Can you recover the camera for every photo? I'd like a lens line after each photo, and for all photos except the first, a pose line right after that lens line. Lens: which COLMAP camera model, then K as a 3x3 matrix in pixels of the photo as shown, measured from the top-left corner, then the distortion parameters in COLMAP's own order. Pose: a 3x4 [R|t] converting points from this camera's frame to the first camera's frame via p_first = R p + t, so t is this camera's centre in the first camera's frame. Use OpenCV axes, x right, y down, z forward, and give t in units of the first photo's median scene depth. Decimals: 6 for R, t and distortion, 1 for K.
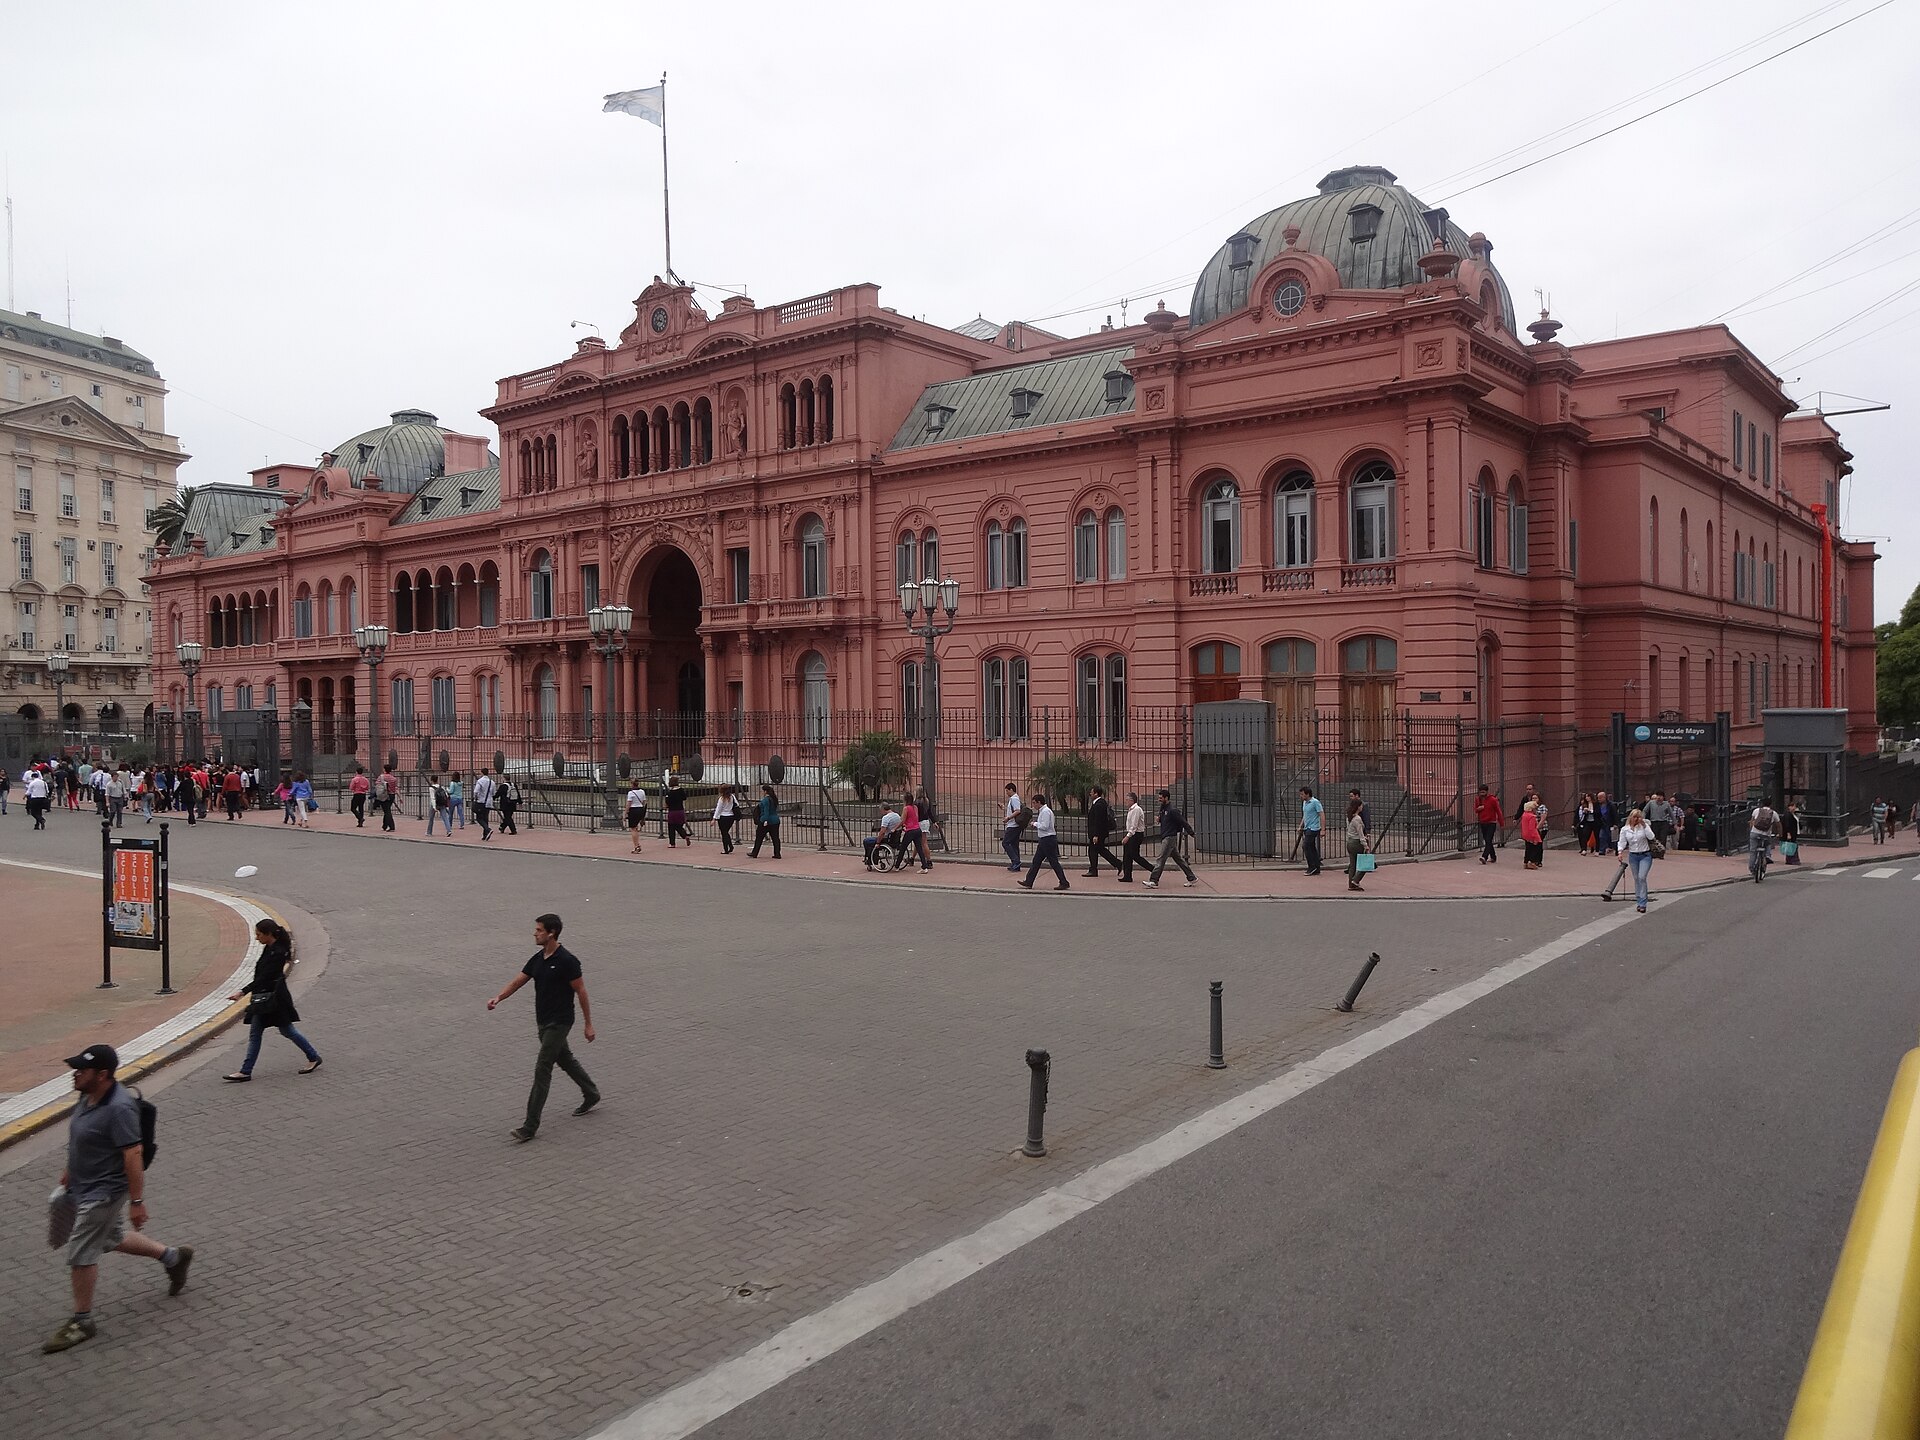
lens RADIAL K [[1405.0, 0, 960.0], [0, 1405.0, 720.0], [0, 0, 1]] dist [-0.037817, 0.003203]
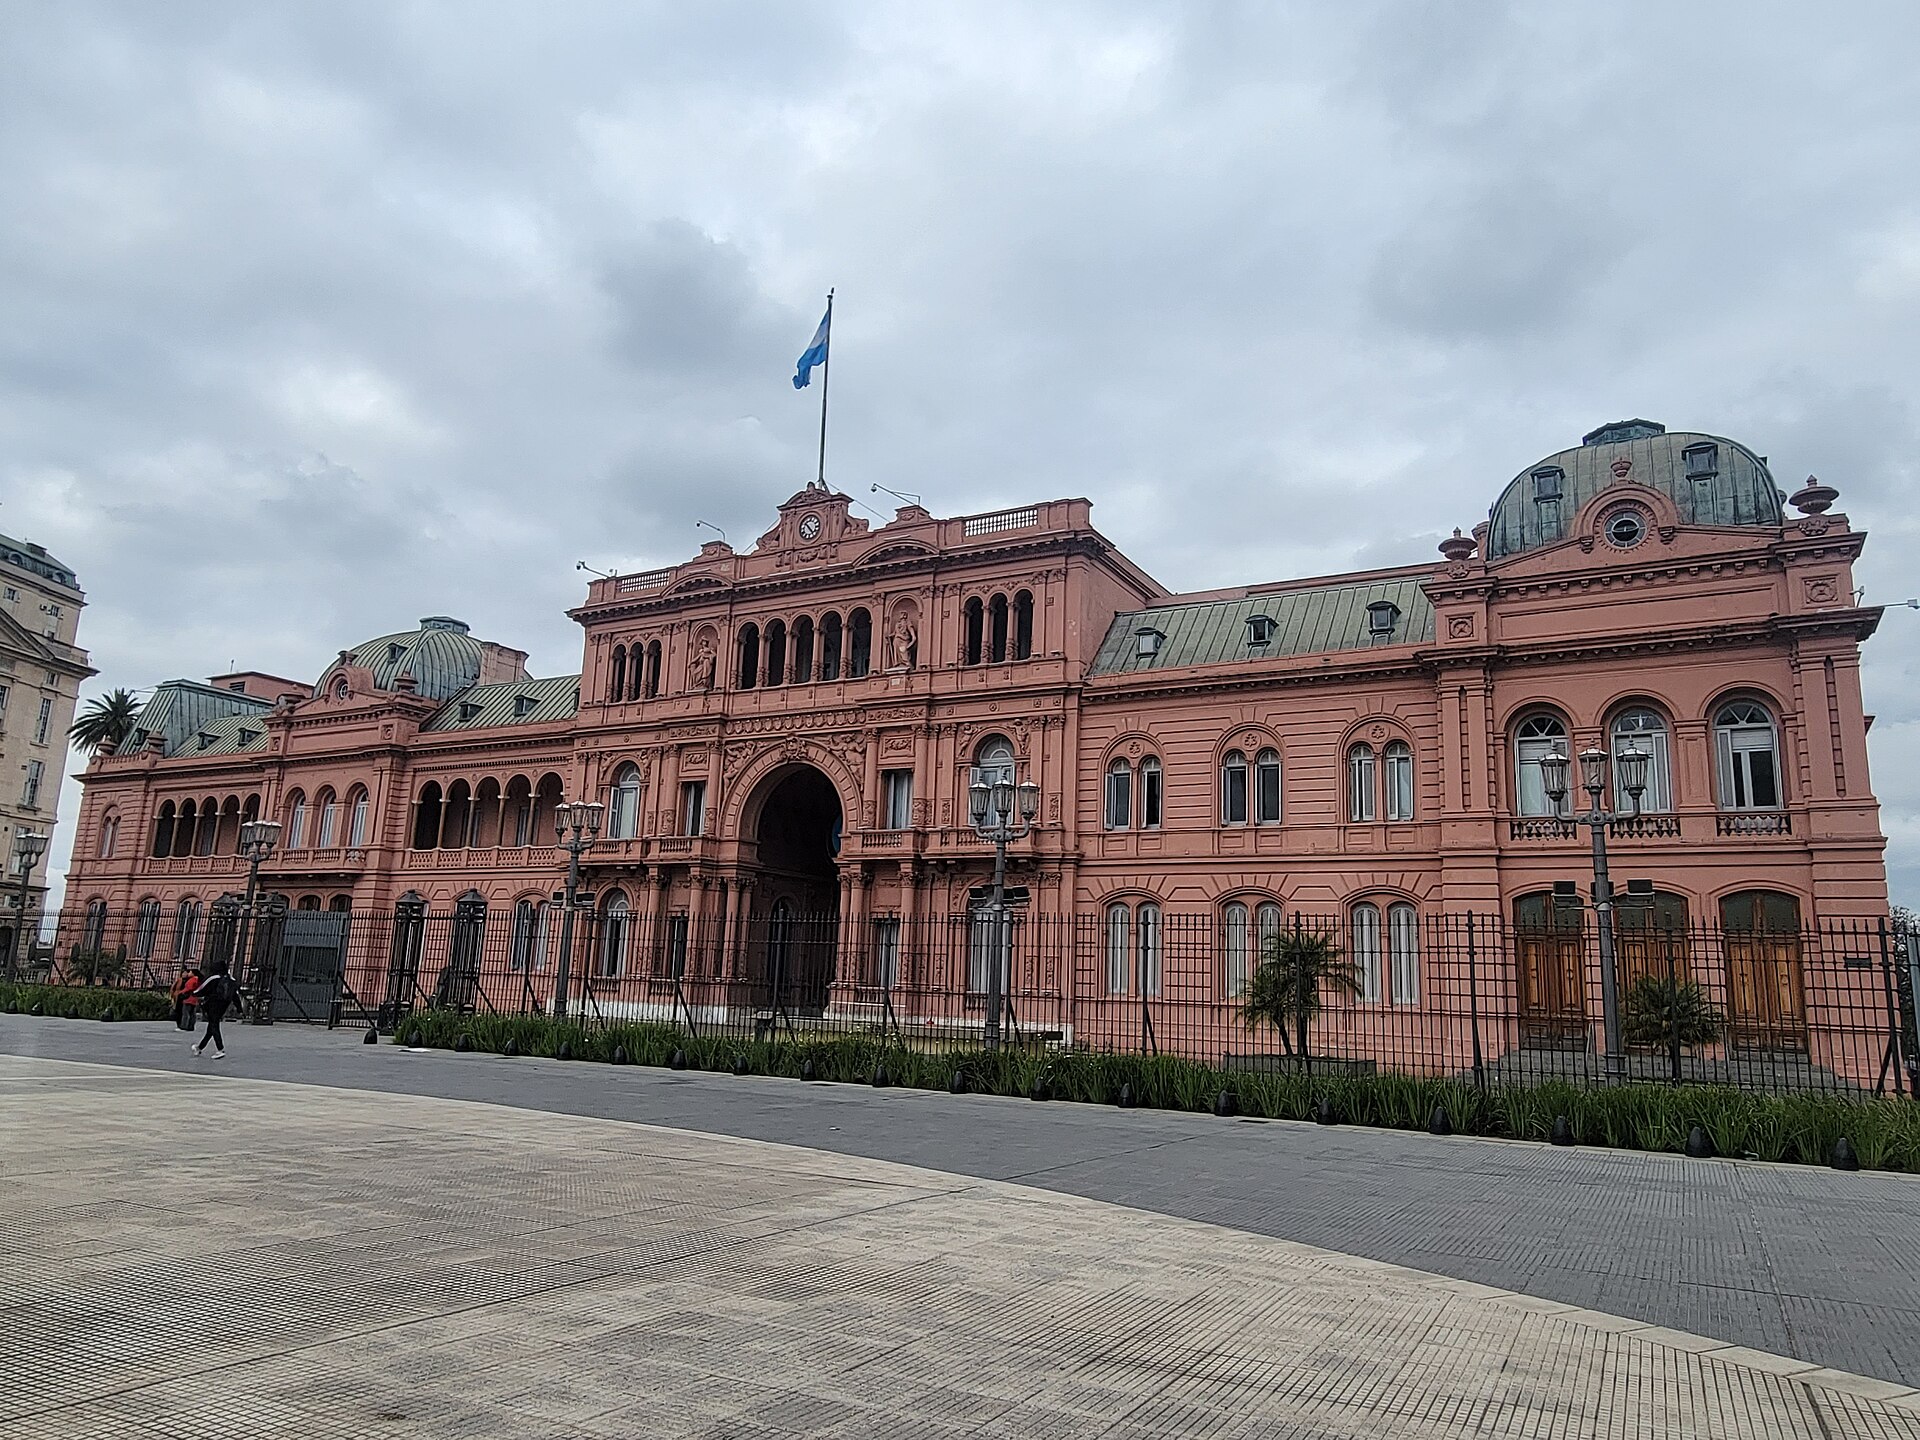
lens RADIAL K [[1255.5, 0, 960.0], [0, 1255.5, 720.0], [0, 0, 1]] dist [-0.008057, -0.001699]
pose [[0.986566, 0.081036, 0.141847, -0.223287], [-0.047791, 0.973476, -0.223742, 0.024325], [-0.156215, 0.213957, 0.964271, 0.196696]]
